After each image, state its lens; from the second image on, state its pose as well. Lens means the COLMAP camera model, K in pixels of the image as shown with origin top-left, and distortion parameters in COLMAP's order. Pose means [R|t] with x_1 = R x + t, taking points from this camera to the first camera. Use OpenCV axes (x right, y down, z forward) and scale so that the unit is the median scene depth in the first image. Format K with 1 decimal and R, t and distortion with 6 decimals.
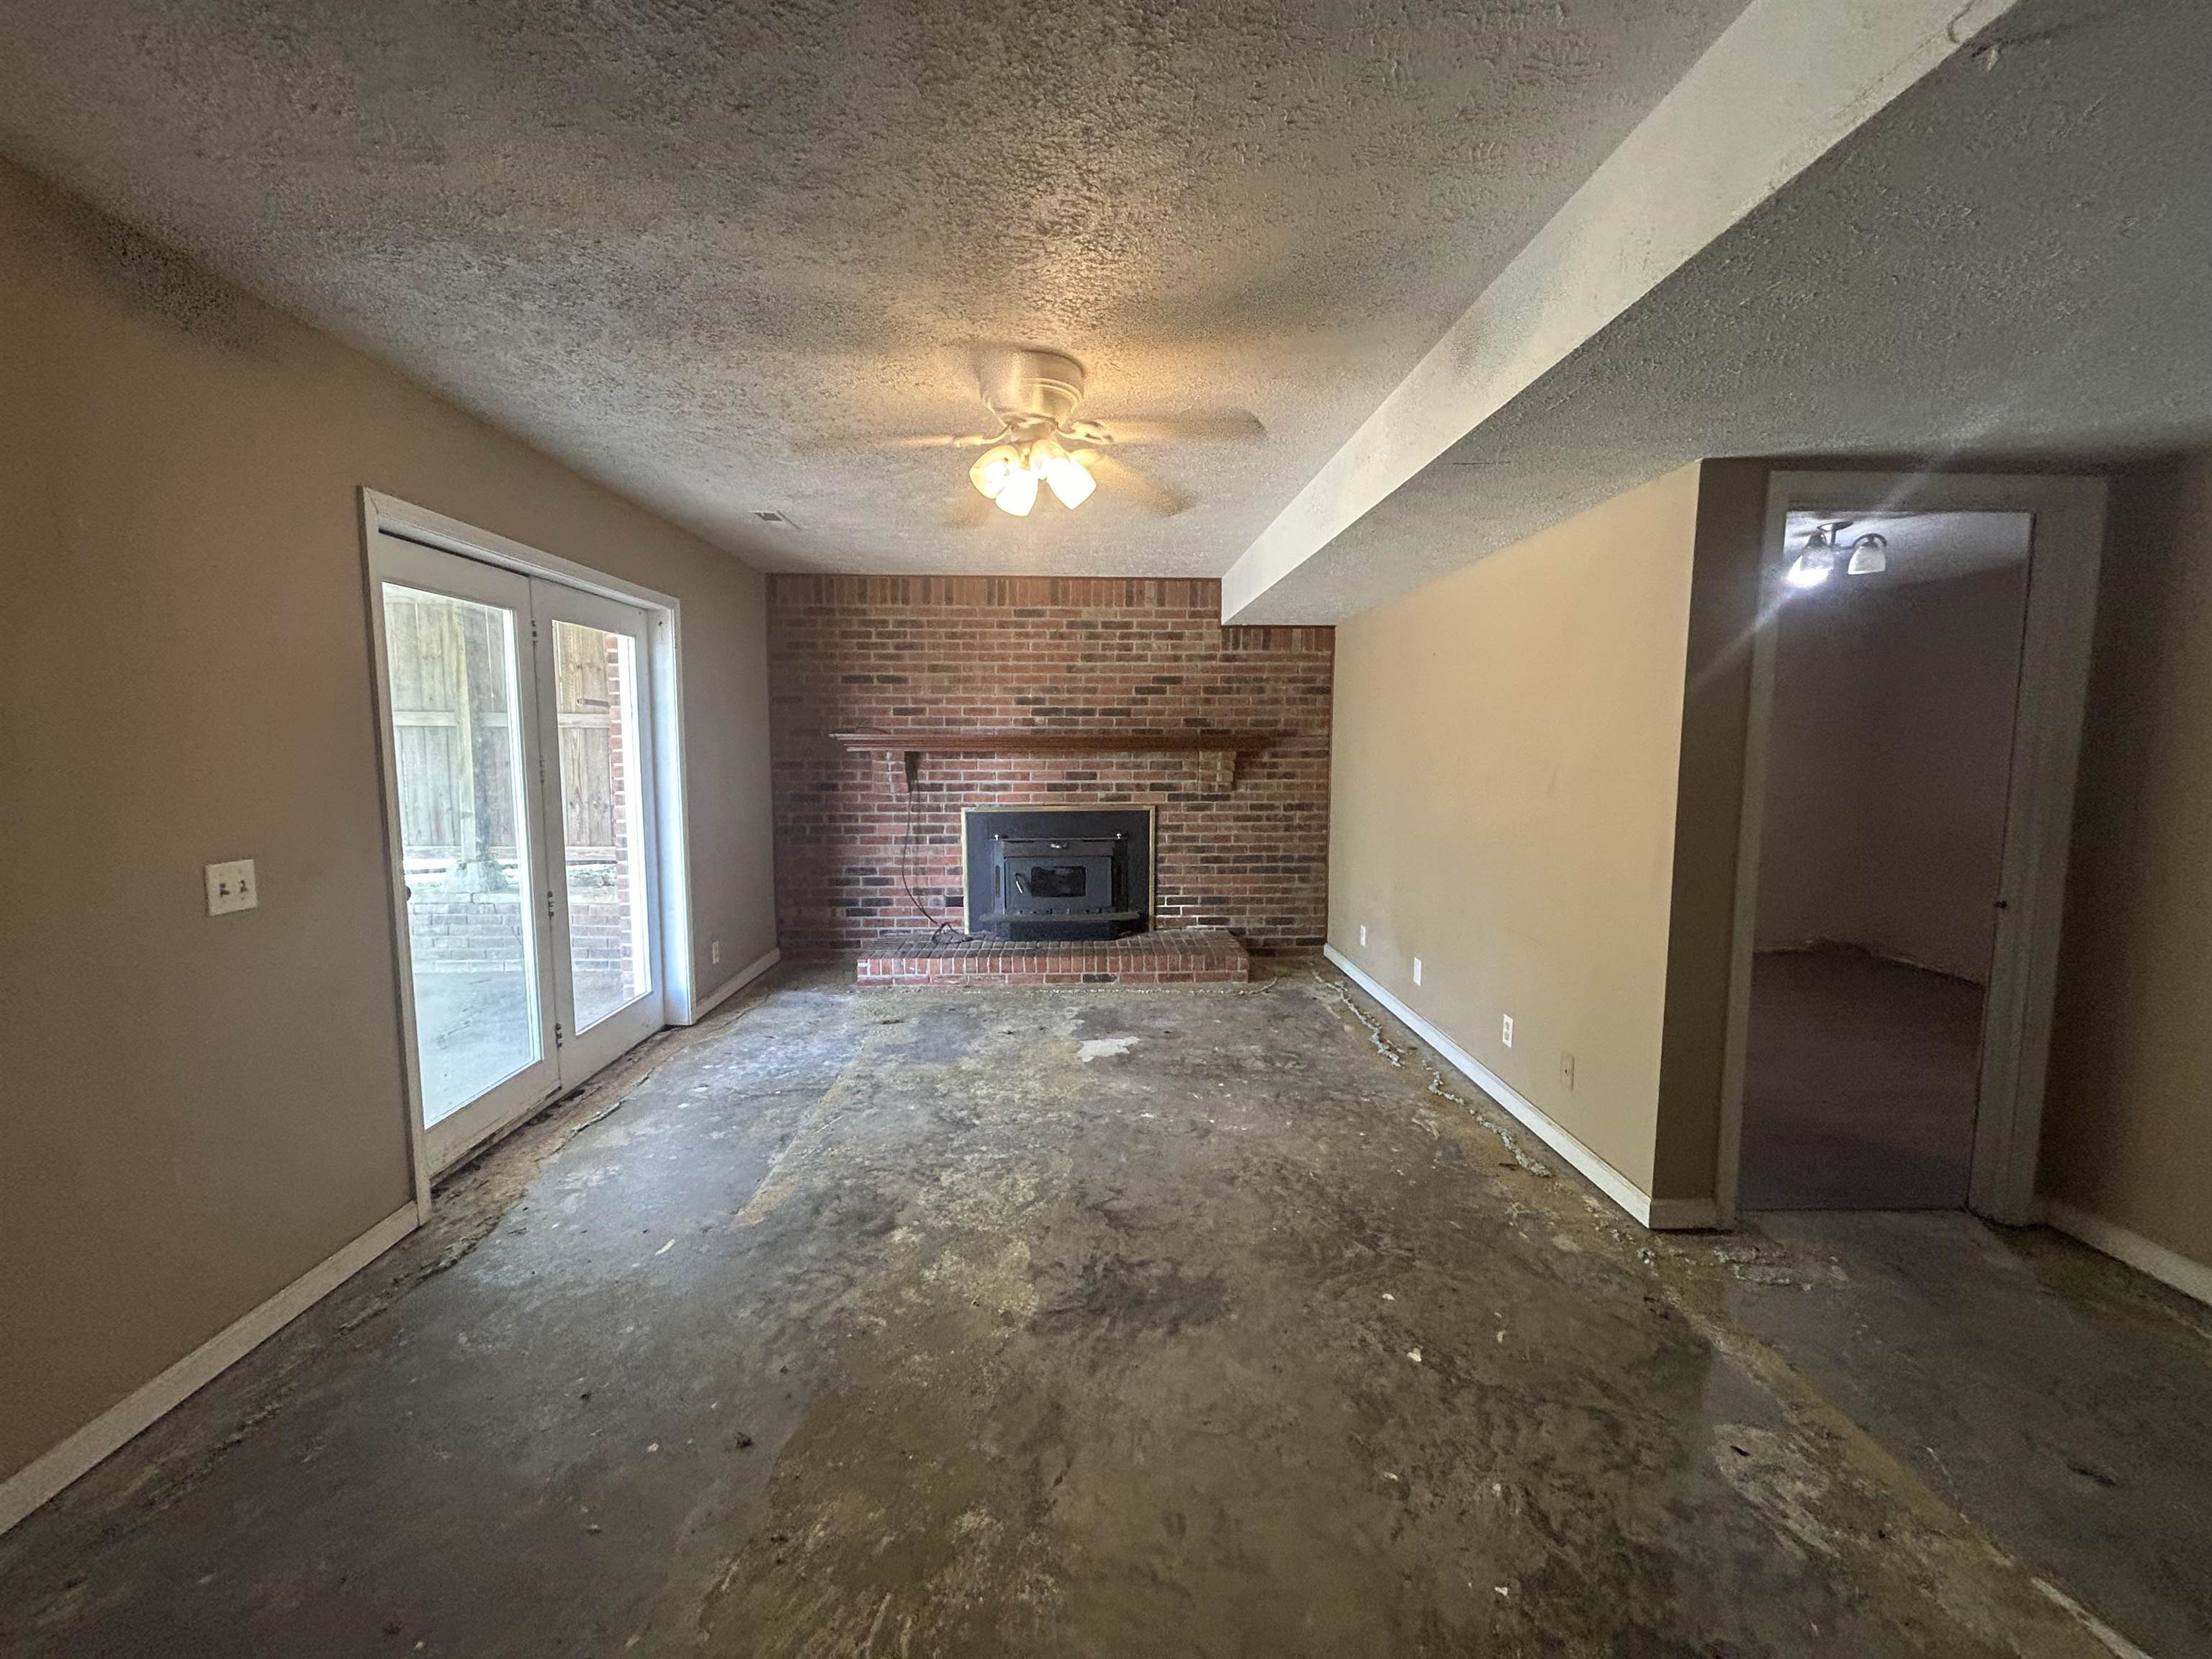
lens RADIAL K [[891.5, 0, 1104.5], [0, 891.5, 825.2], [0, 0, 1]] dist [0.000805, 0.000414]
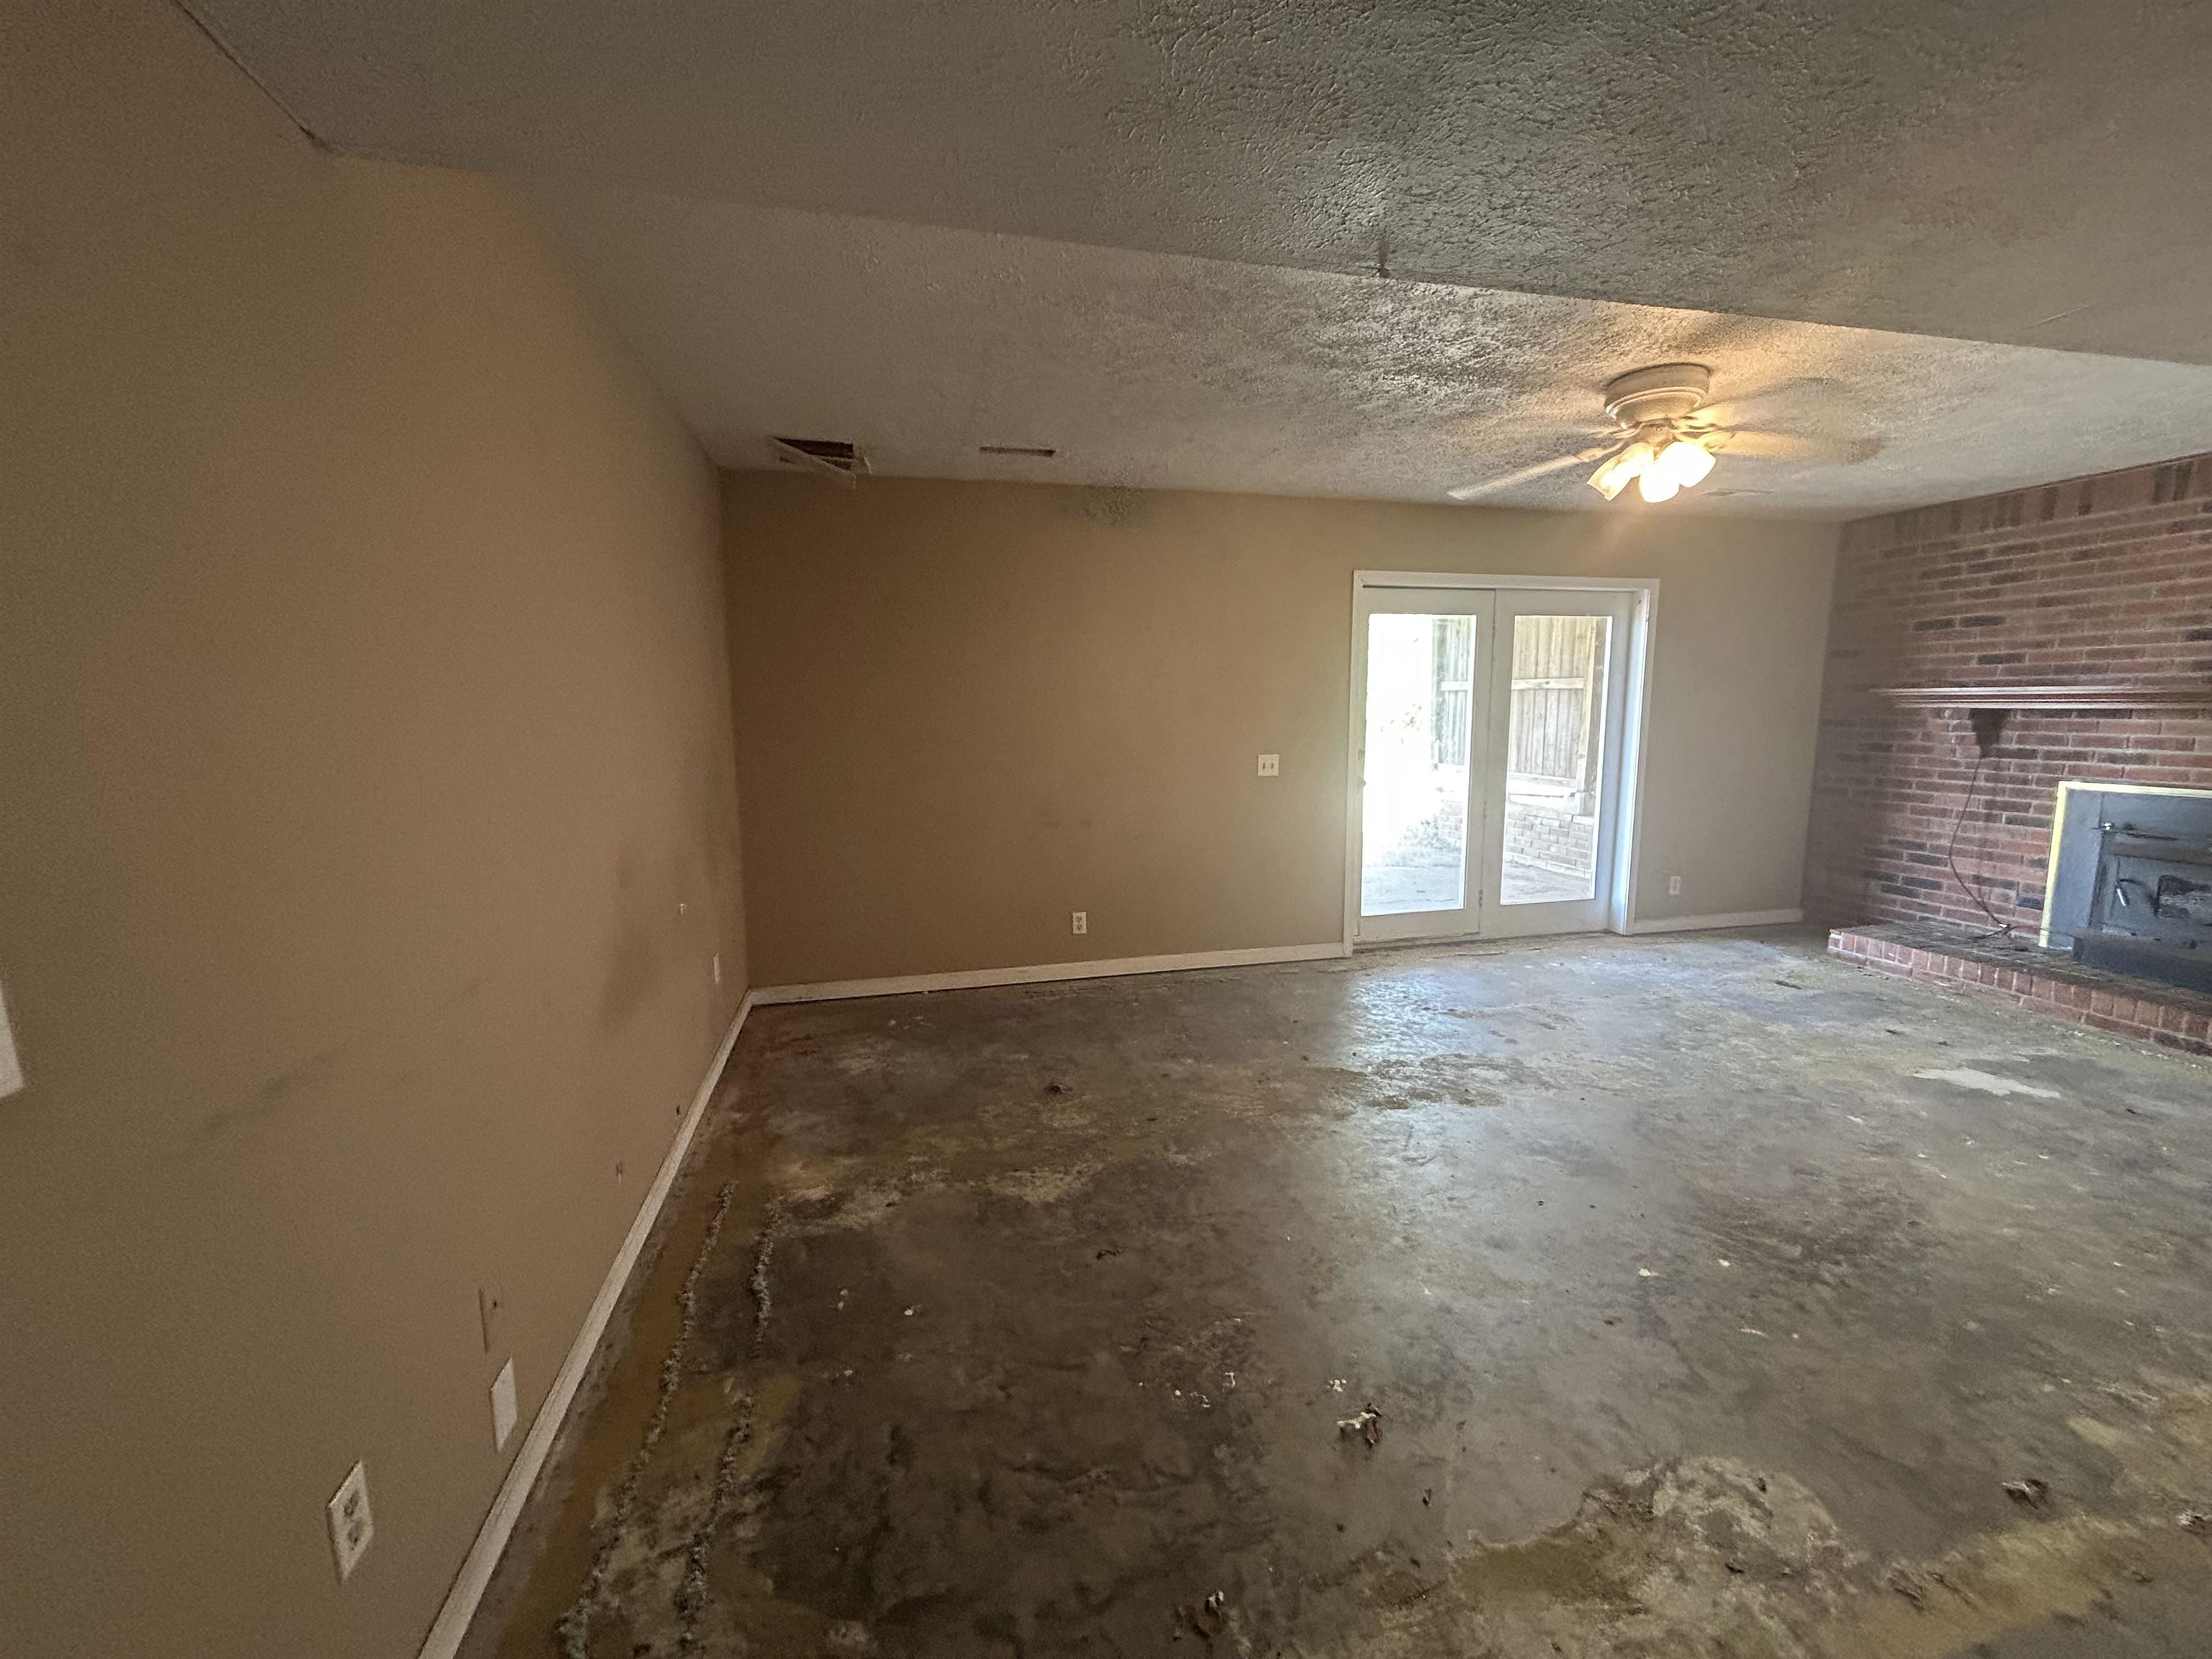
lens RADIAL K [[891.5, 0, 1100.5], [0, 891.5, 829.1], [0, 0, 1]] dist [0.000805, 0.000414]
pose [[0.196543, 0.133597, -0.971351, 0.438281], [-0.084212, 0.989313, 0.119028, -0.001889], [0.976872, 0.058405, 0.205693, 0.039269]]
